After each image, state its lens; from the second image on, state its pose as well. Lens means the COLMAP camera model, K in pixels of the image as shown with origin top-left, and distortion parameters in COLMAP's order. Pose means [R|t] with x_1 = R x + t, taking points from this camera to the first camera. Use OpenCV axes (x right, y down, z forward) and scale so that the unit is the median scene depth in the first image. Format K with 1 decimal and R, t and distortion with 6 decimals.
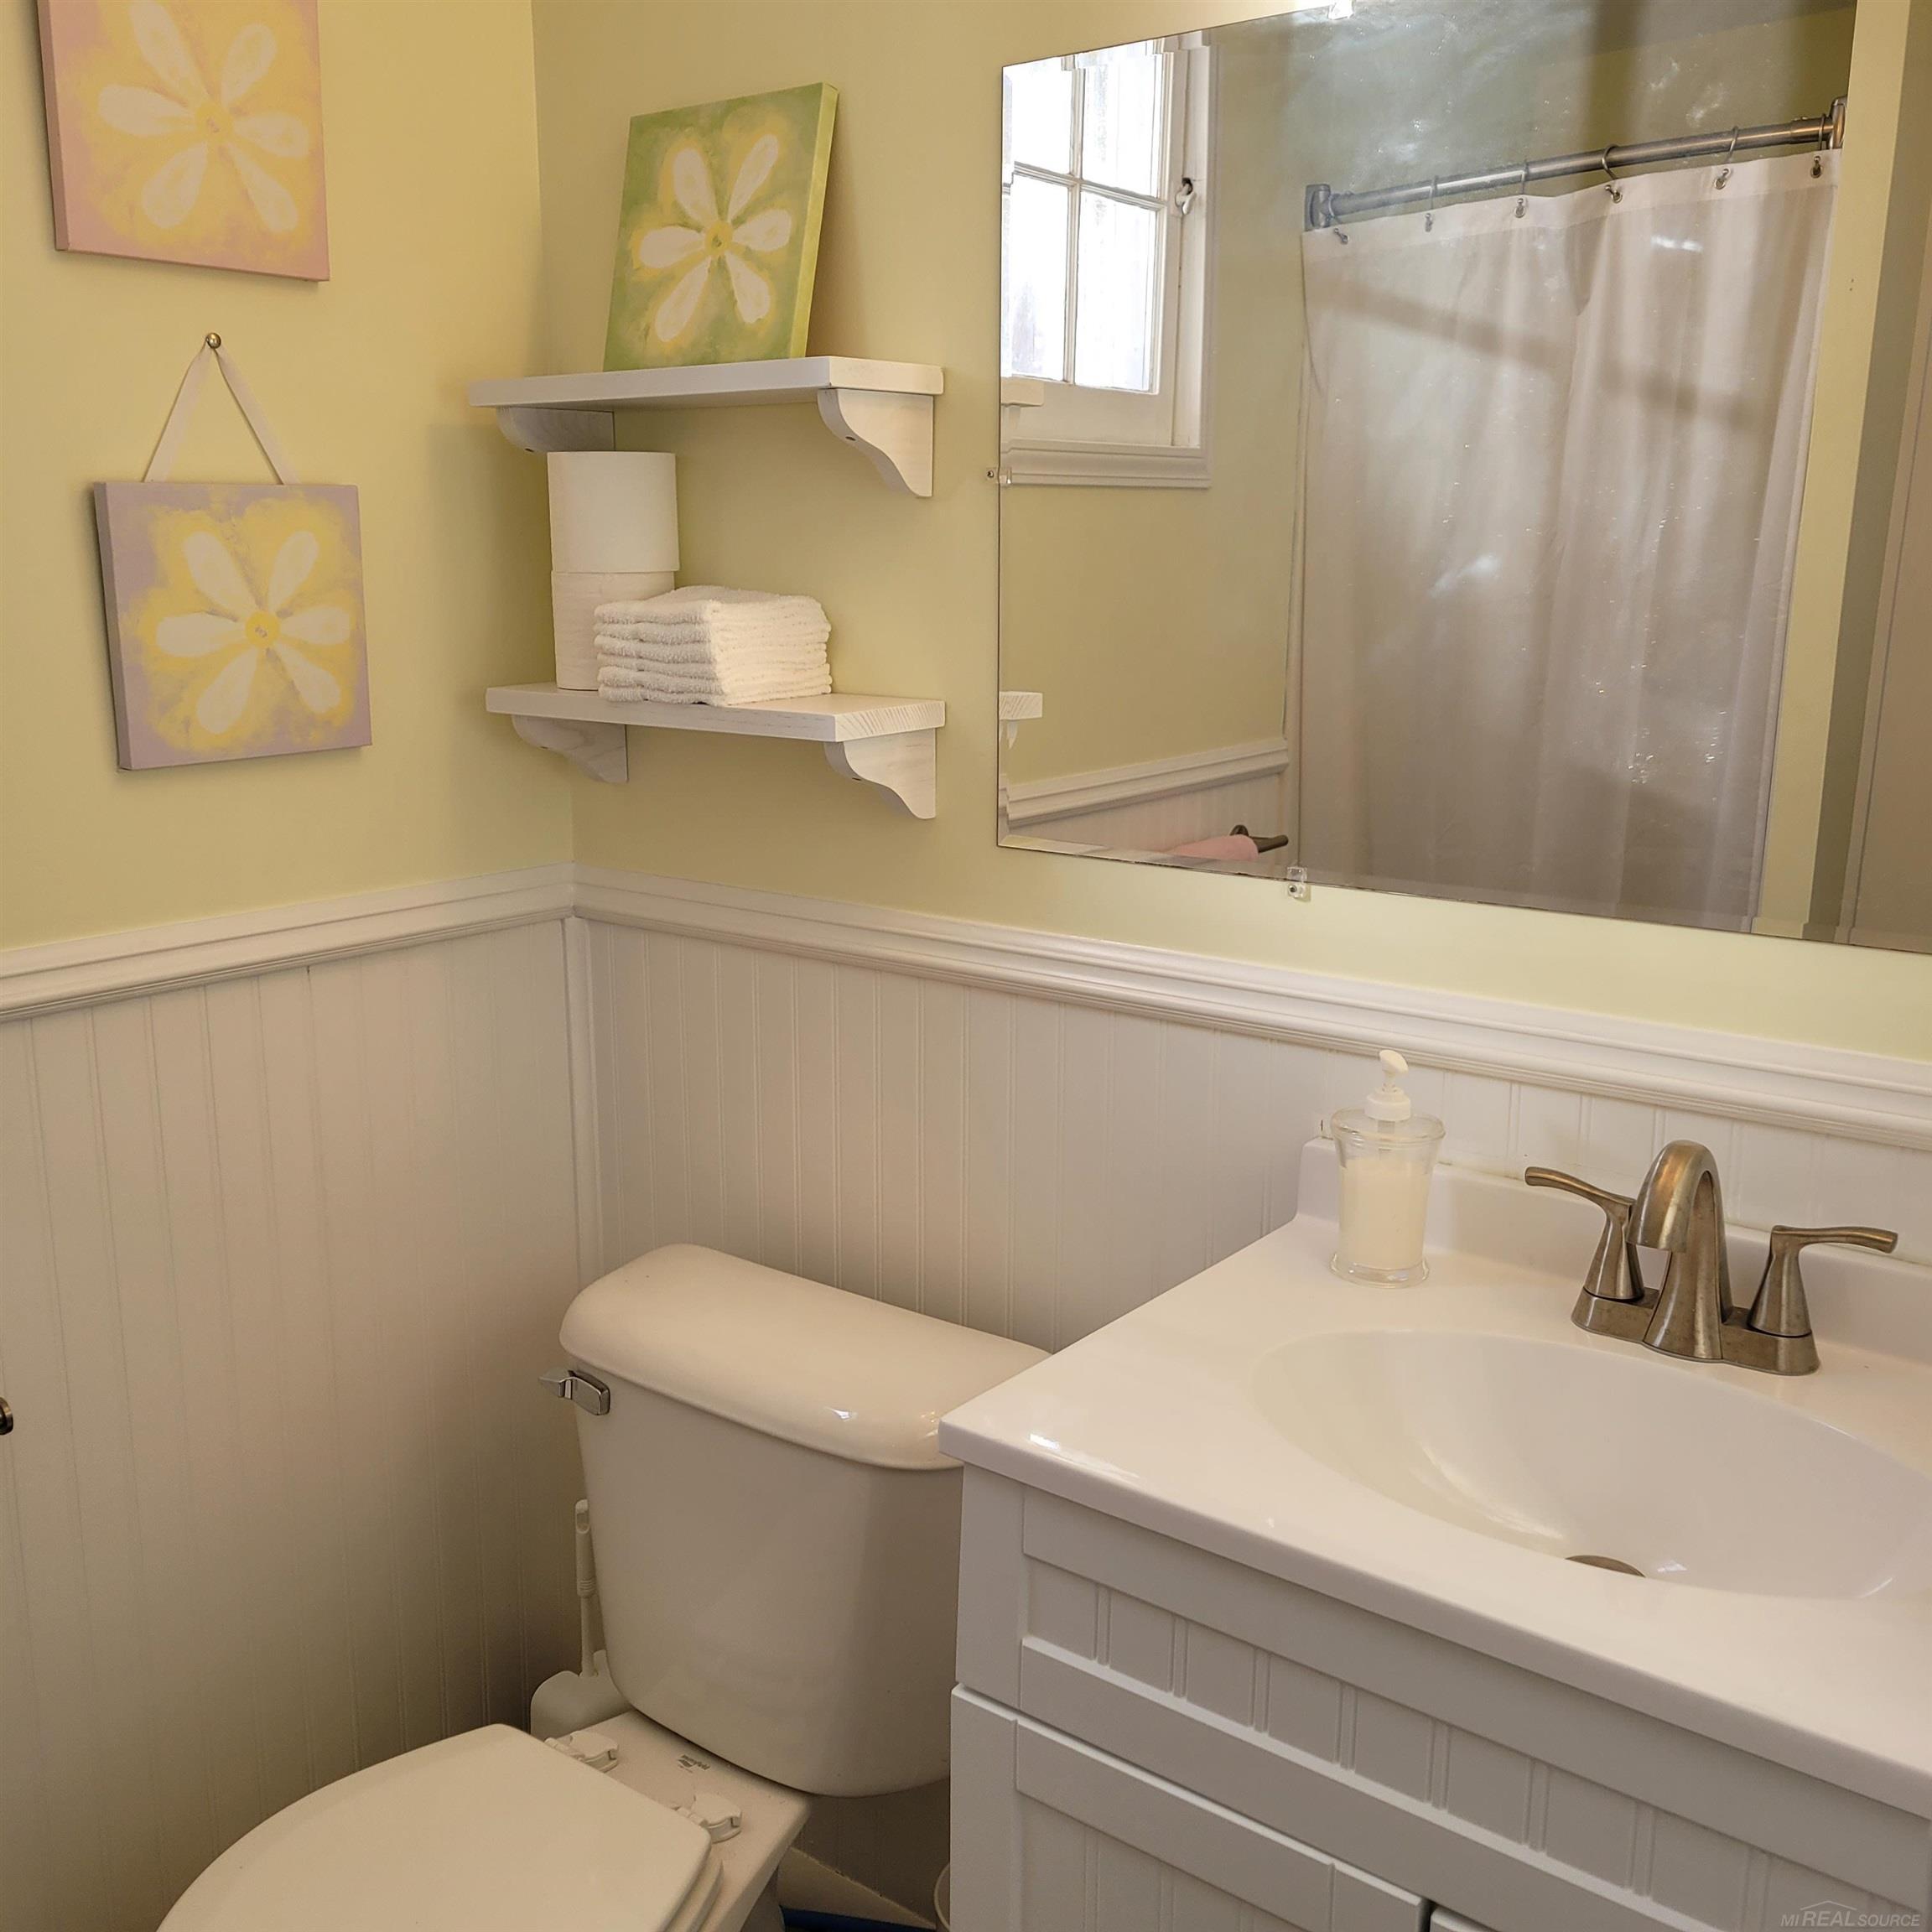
lens RADIAL K [[1928.9, 0, 915.7], [0, 1928.9, 986.6], [0, 0, 1]] dist [0.033451, 0.007777]
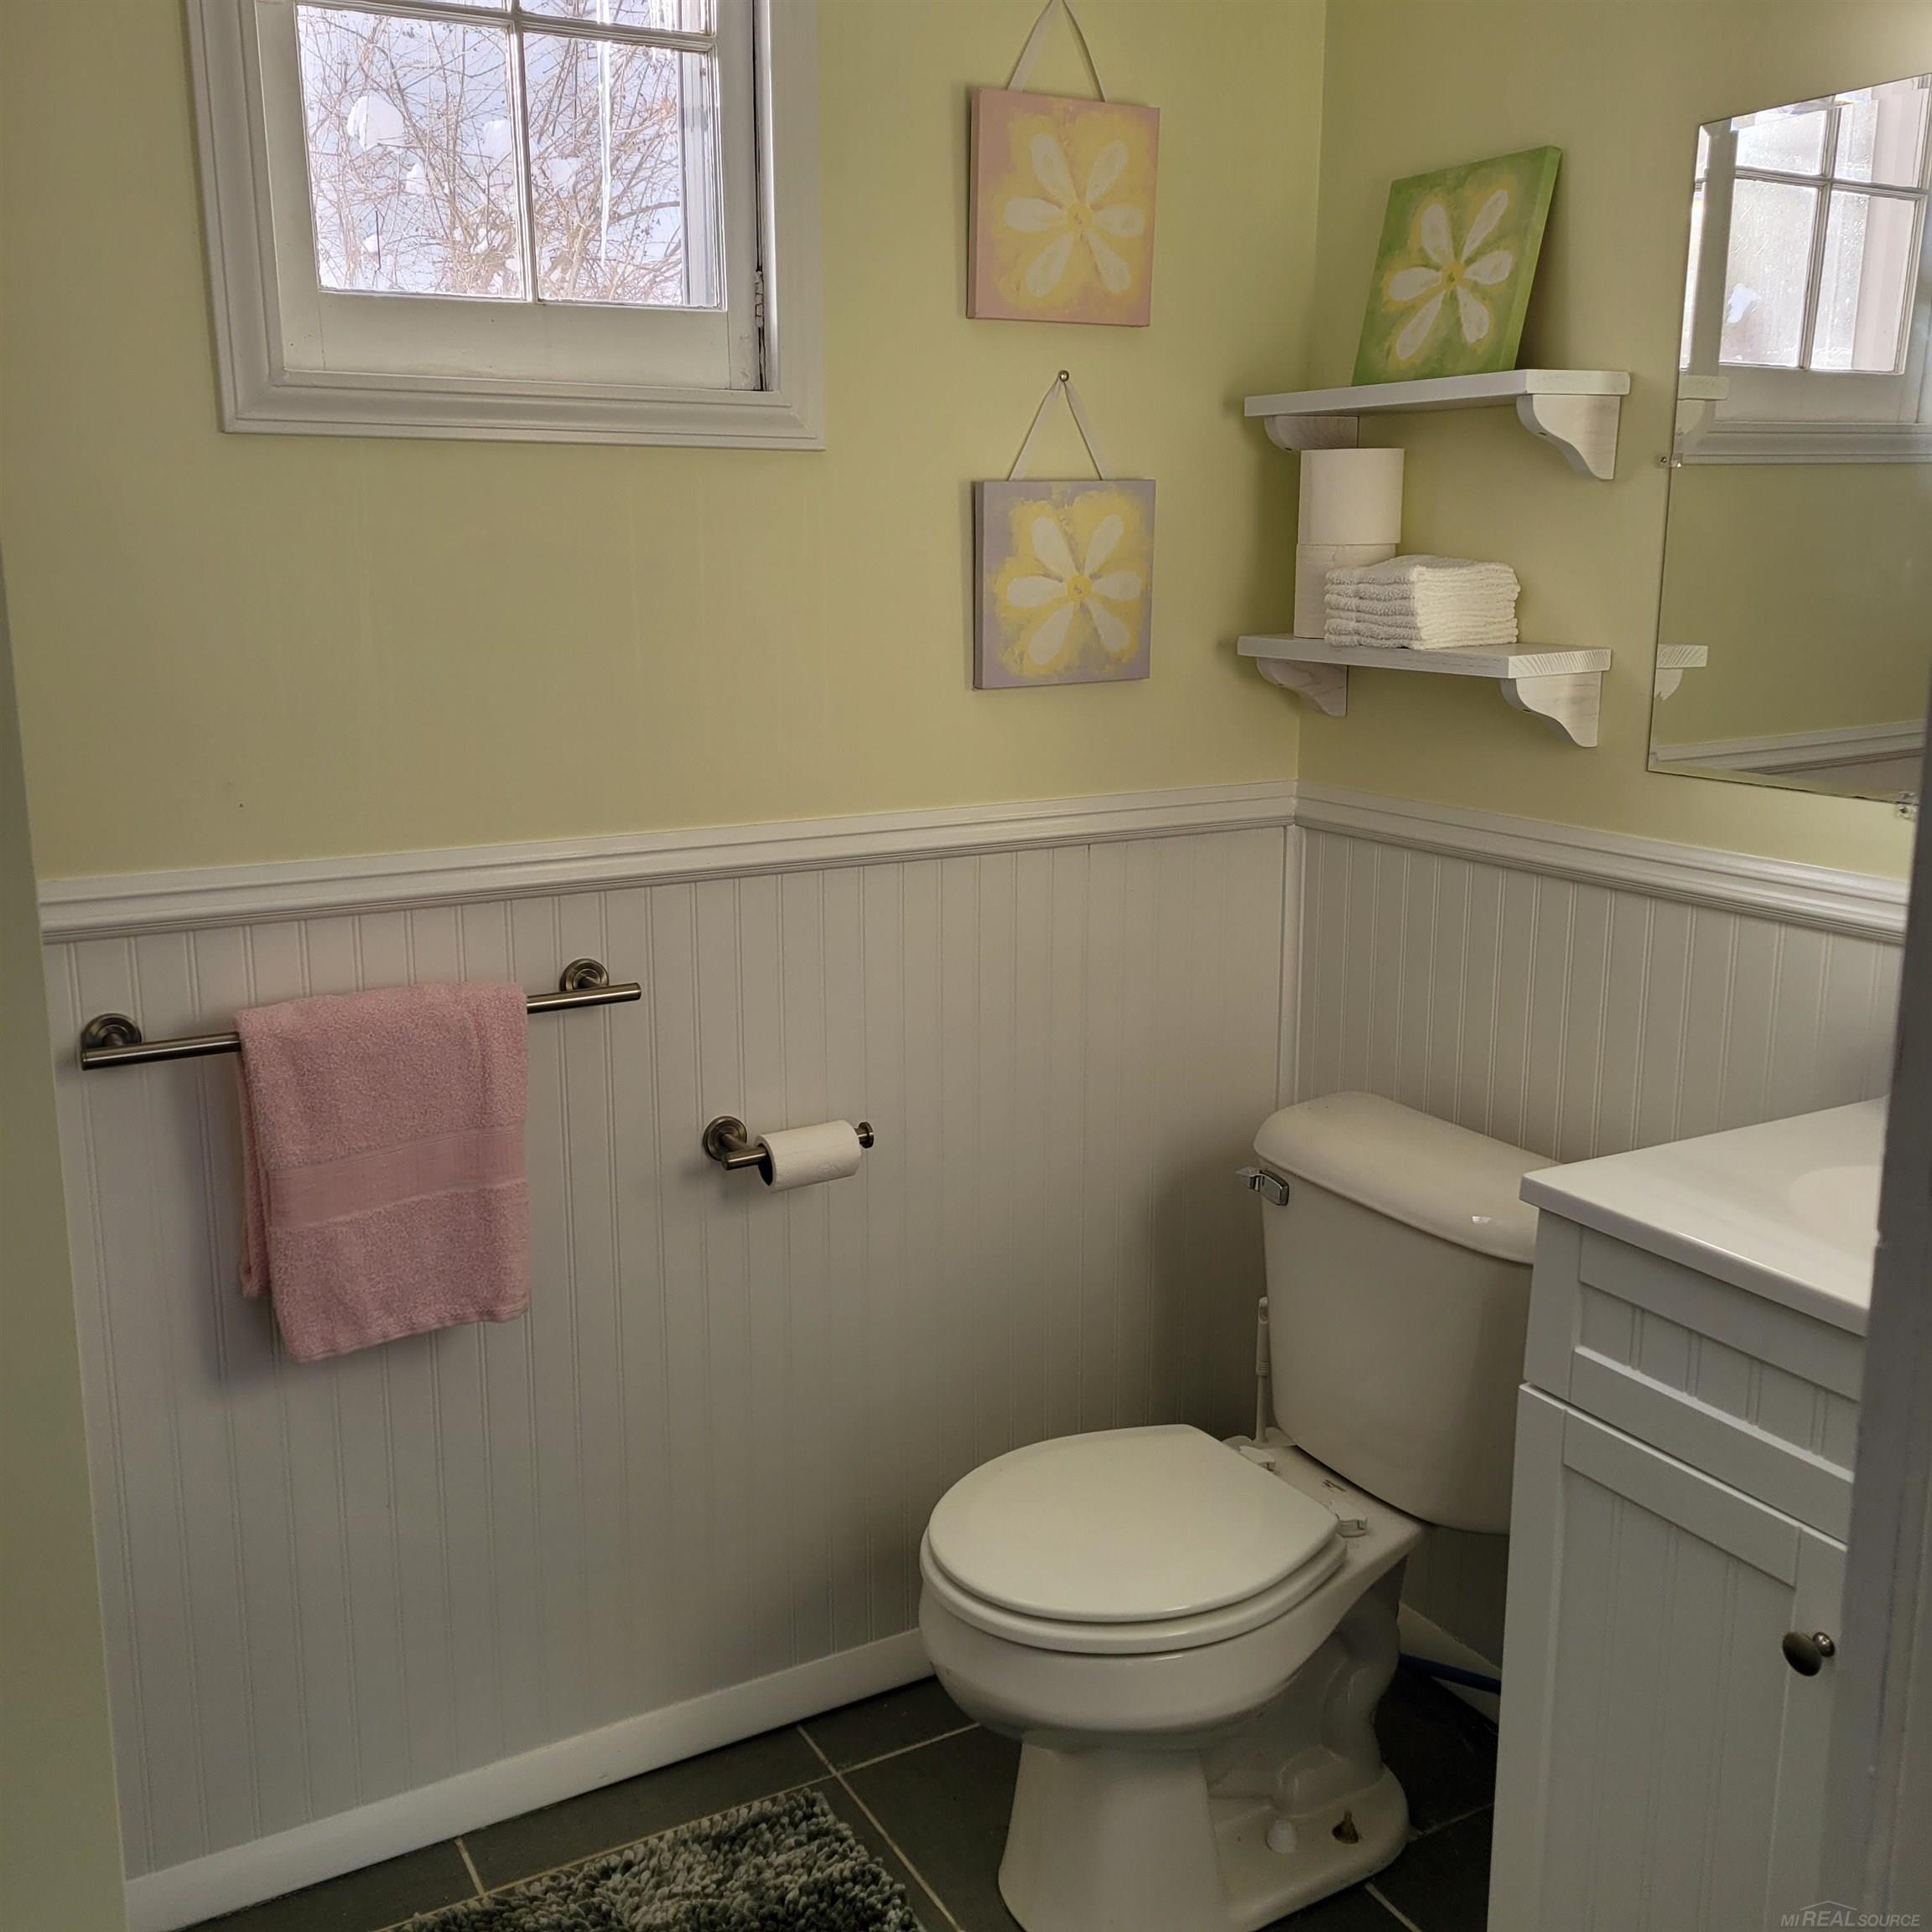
lens RADIAL K [[1881.6, 0, 966.0], [0, 1881.6, 966.0], [0, 0, 1]] dist [0.070644, -0.045878]
pose [[0.933196, 0.078556, -0.350677, 0.071460], [-0.077979, 0.996830, 0.015789, 0.063401], [0.350806, 0.012611, 0.936363, -0.255297]]
